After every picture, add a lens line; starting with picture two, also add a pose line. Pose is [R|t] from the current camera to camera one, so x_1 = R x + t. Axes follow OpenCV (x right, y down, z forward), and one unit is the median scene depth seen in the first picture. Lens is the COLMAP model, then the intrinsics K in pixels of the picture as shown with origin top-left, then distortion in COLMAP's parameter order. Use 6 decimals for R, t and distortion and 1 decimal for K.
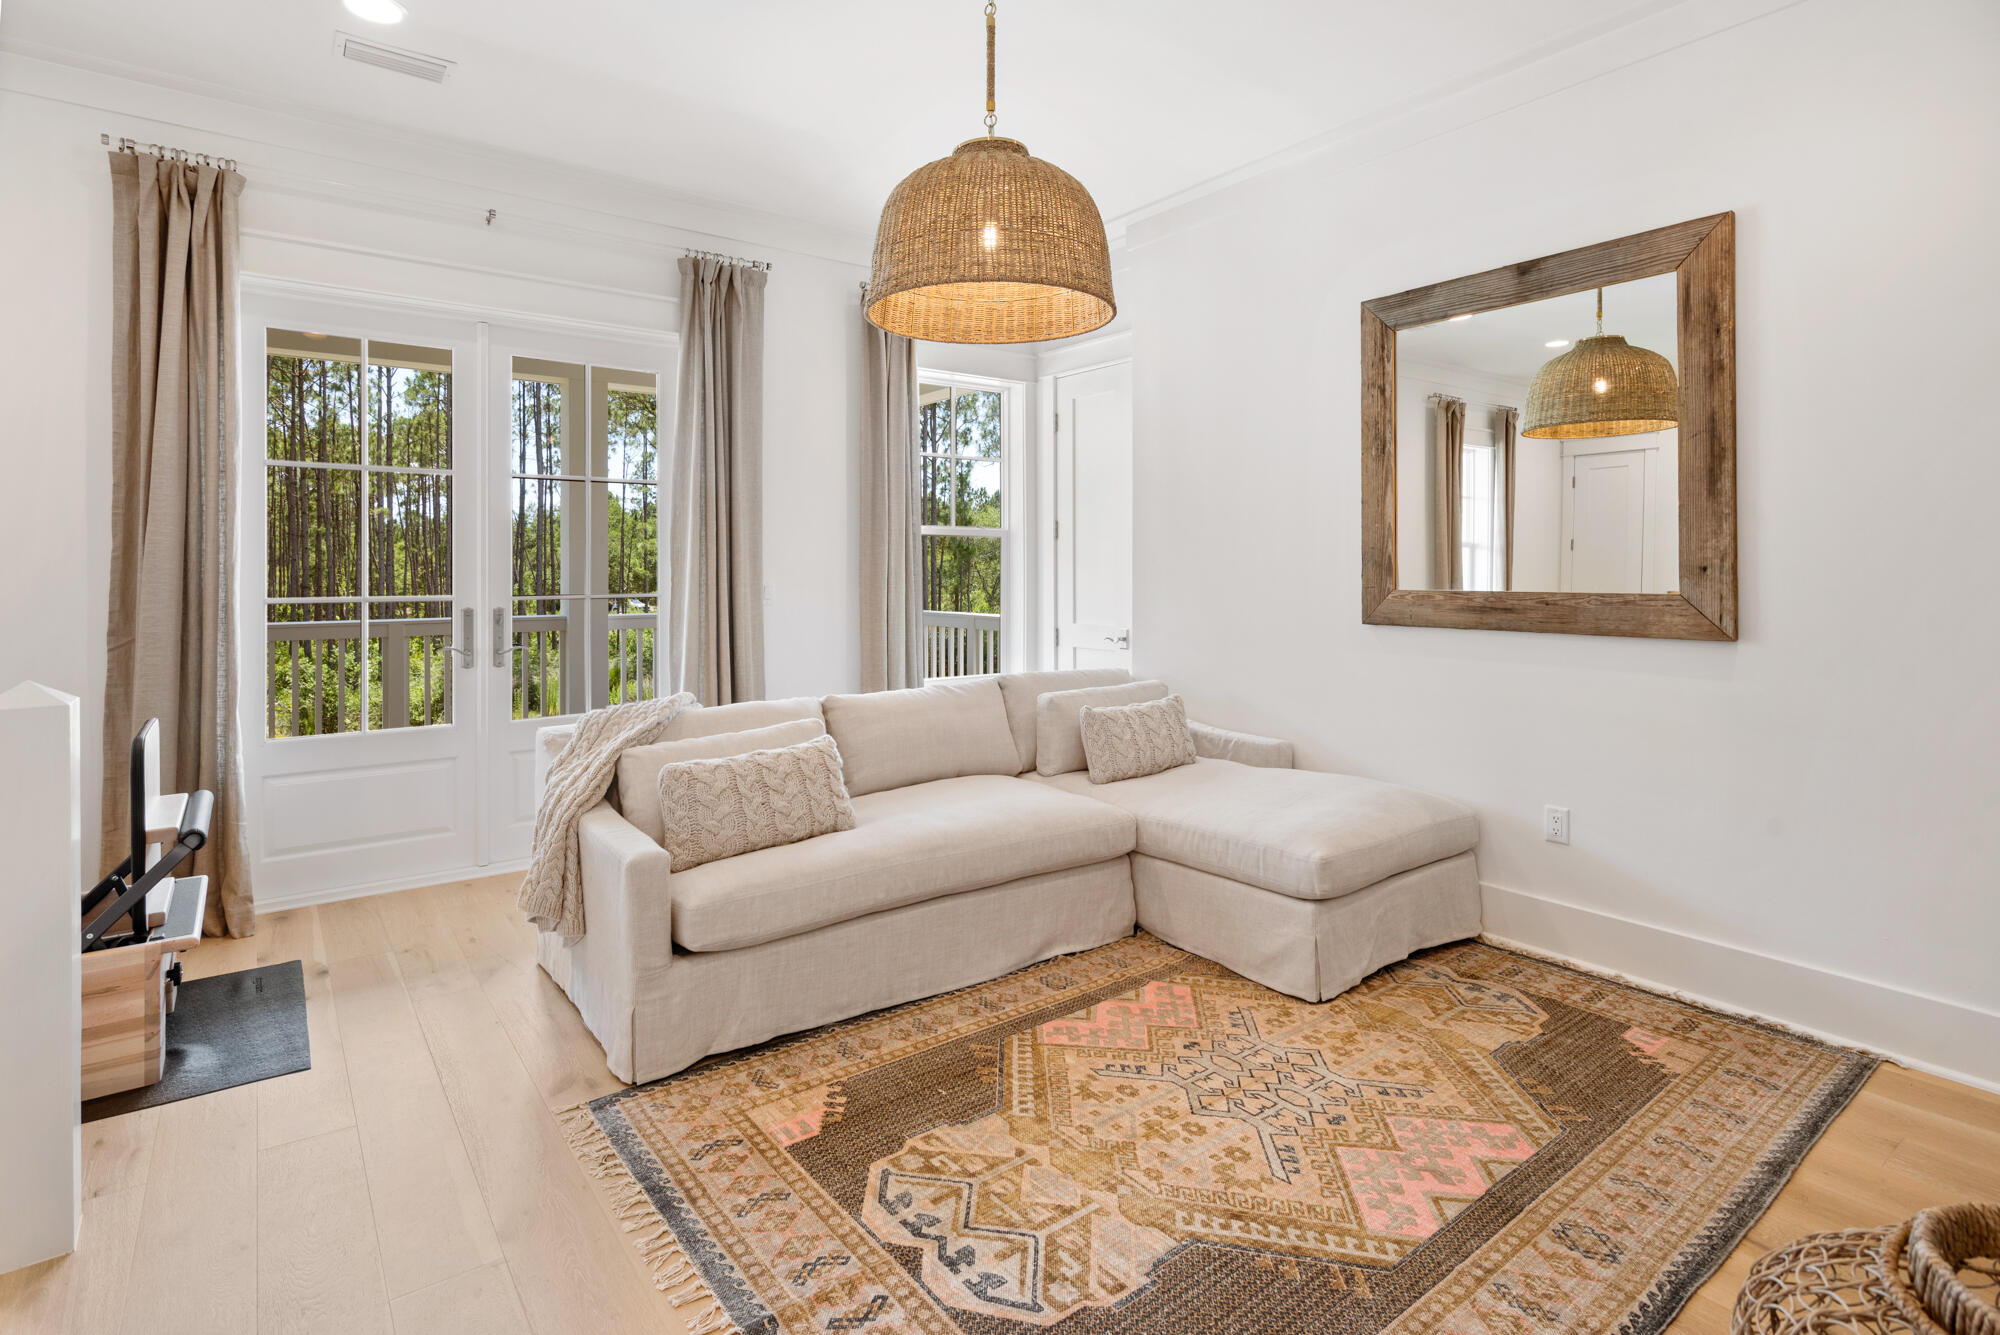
lens RADIAL K [[1002.5, 0, 987.7], [0, 1002.5, 577.2], [0, 0, 1]] dist [-0.004429, 0.002138]
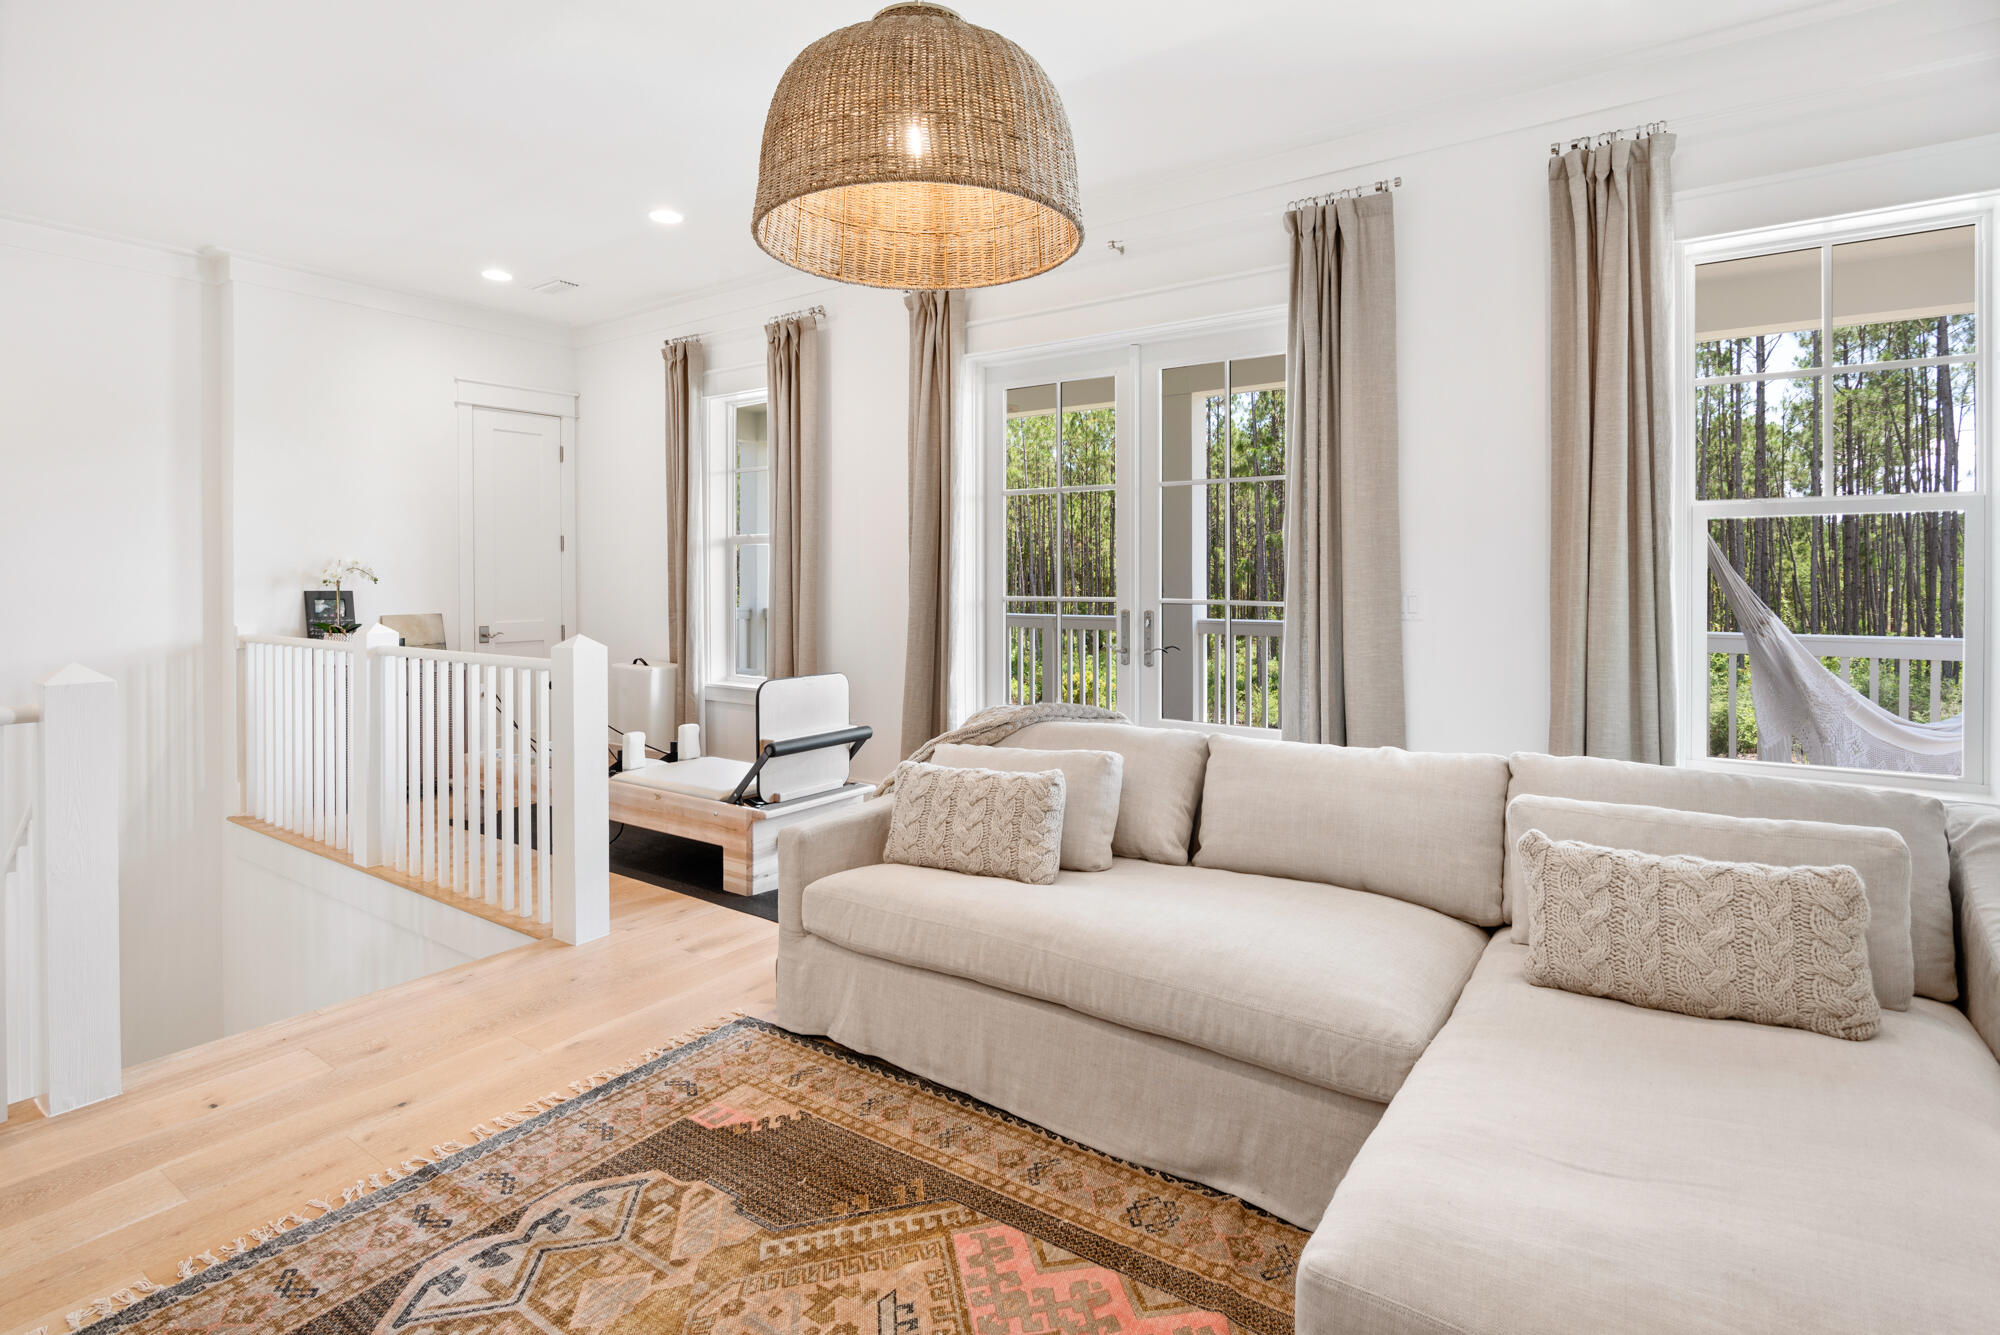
lens RADIAL K [[1002.5, 0, 970.8], [0, 1002.5, 574.2], [0, 0, 1]] dist [-0.004429, 0.002138]
pose [[0.292820, 0.001606, -0.956166, 0.915797], [0.001409, 0.999997, 0.002111, -0.017427], [0.956167, -0.001965, 0.292816, 0.978481]]
